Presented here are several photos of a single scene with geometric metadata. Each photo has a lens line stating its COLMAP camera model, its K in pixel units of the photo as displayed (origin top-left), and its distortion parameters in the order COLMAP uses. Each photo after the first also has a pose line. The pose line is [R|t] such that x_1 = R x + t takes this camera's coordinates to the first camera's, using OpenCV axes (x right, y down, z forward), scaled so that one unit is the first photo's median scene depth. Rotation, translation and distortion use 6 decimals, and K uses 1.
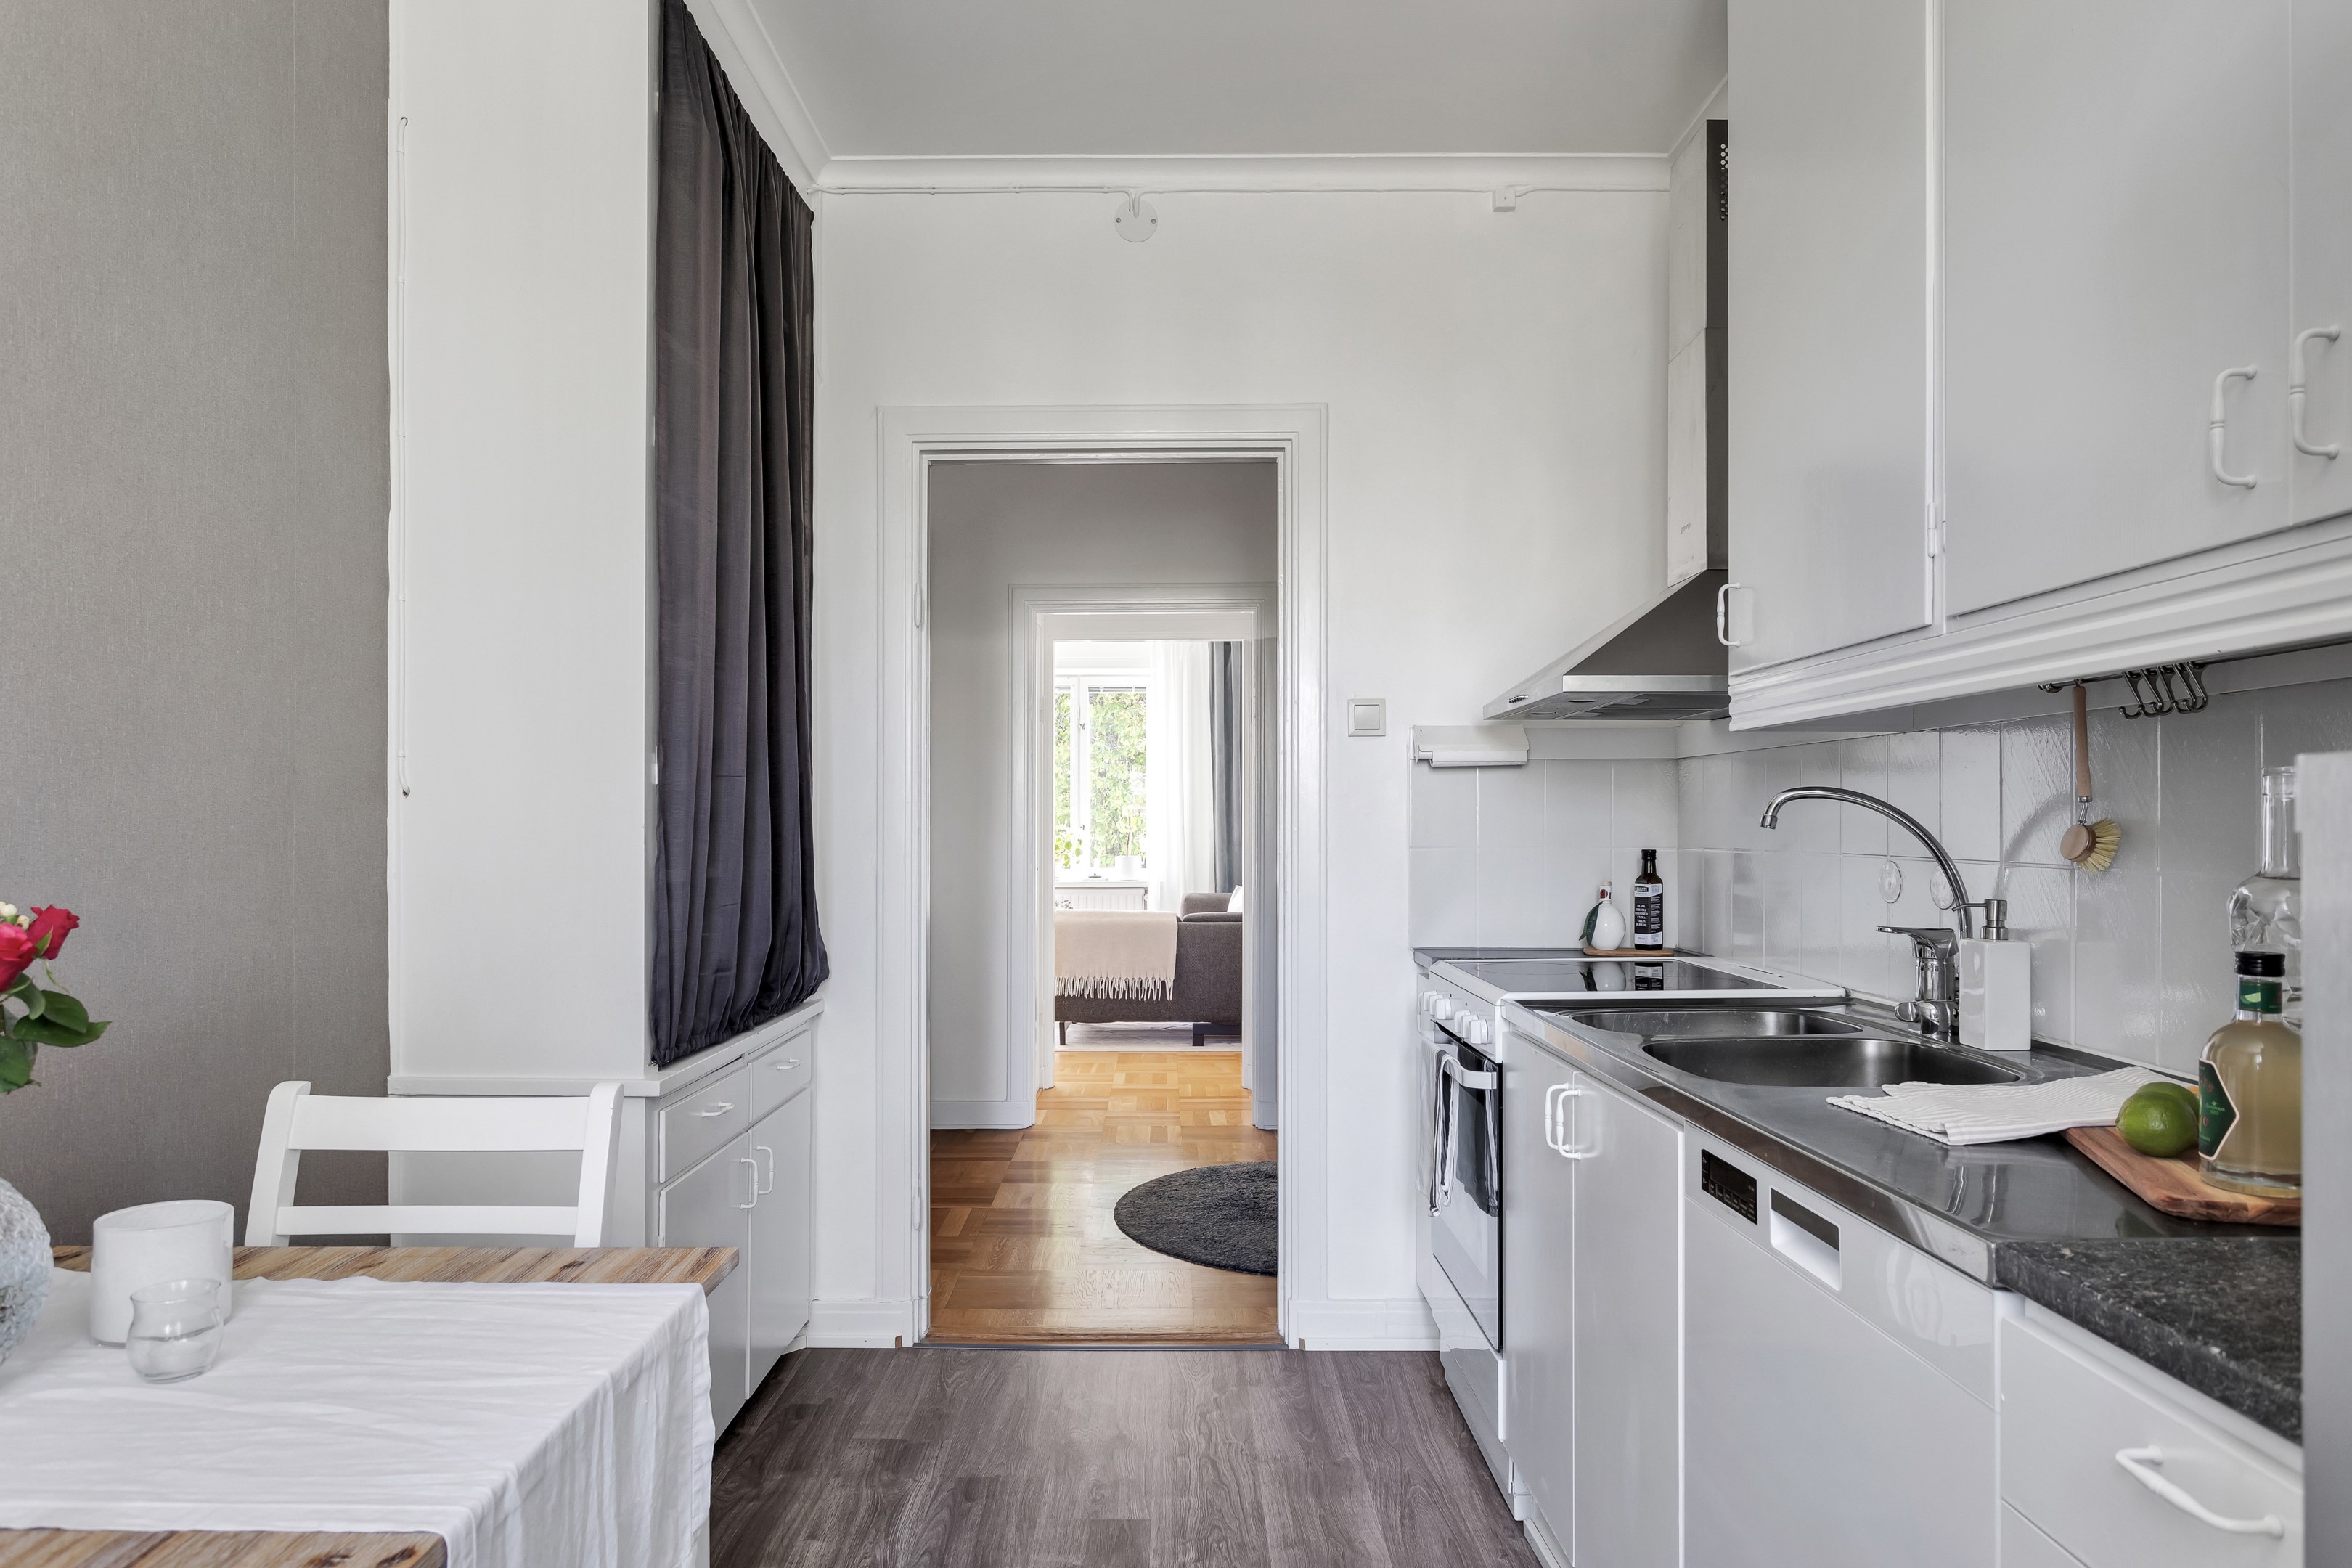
lens RADIAL K [[1405.9, 0, 1171.5], [0, 1405.9, 830.4], [0, 0, 1]] dist [-0.028054, 0.034704]
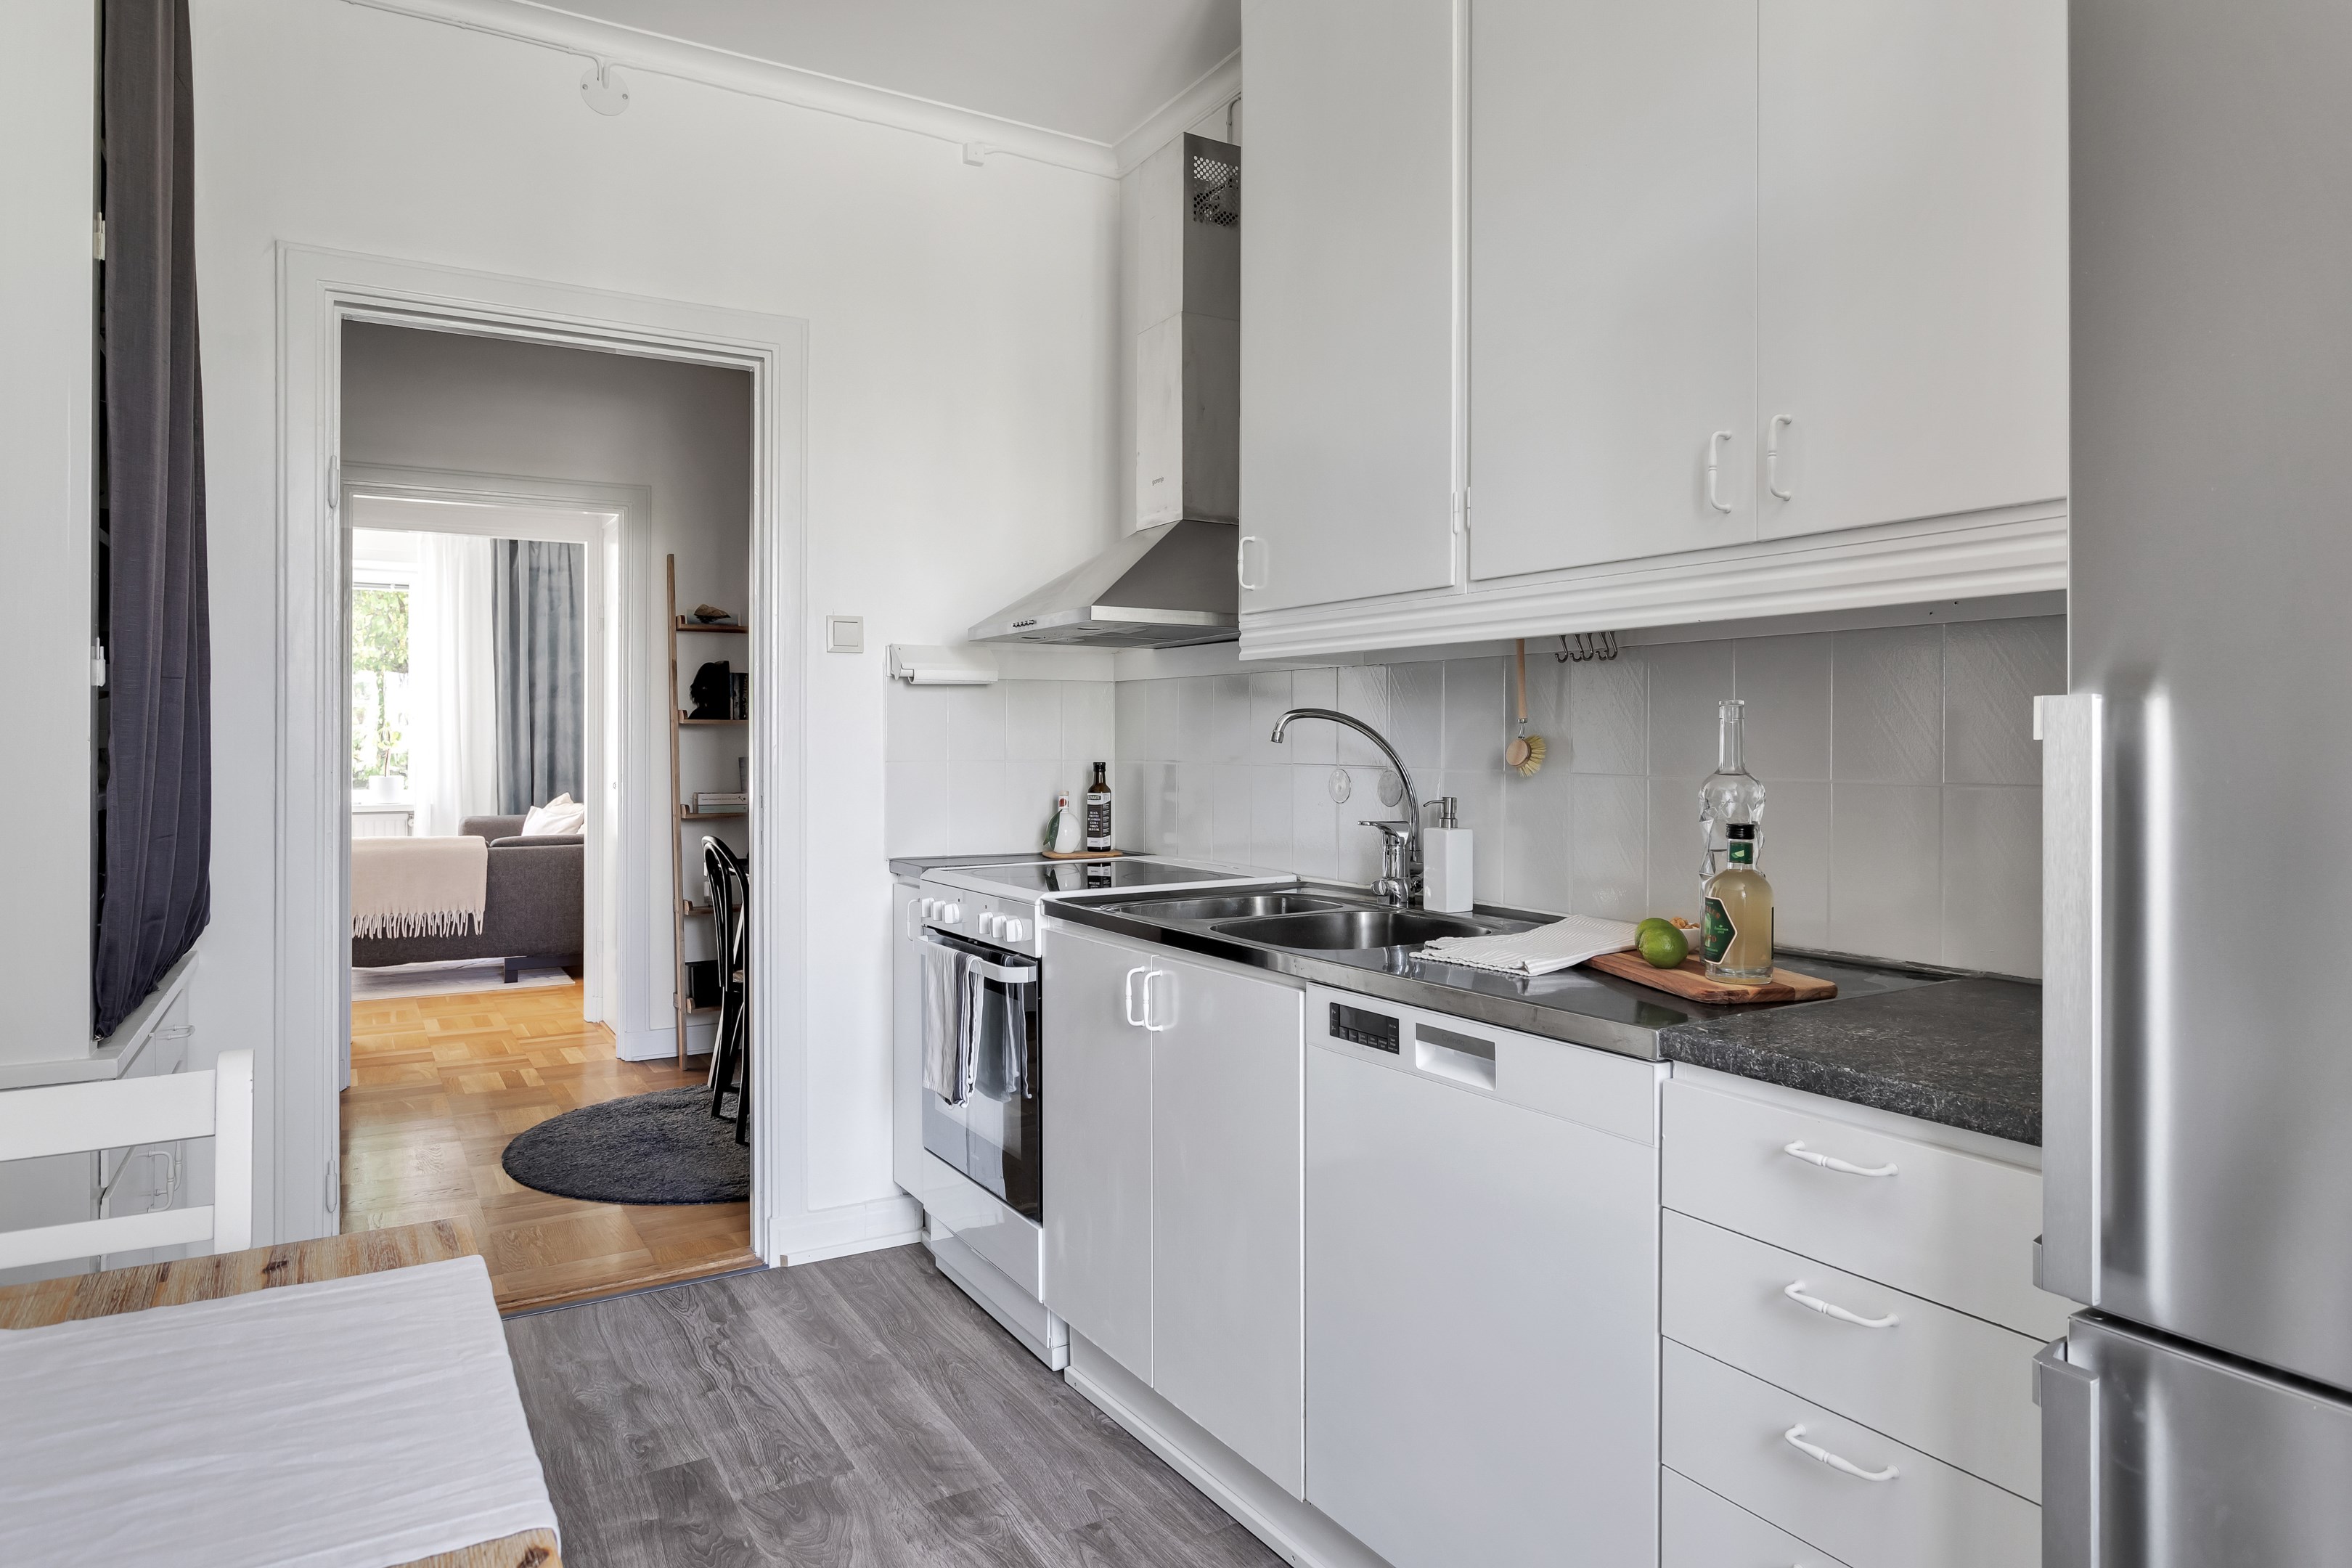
lens RADIAL K [[1390.8, 0, 1181.2], [0, 1390.8, 760.7], [0, 0, 1]] dist [-0.008936, 0.002556]
pose [[0.856575, -0.004641, 0.516002, -0.212552], [-0.000112, 0.999958, 0.009180, 0.002544], [-0.516023, -0.007921, 0.856538, 0.014384]]
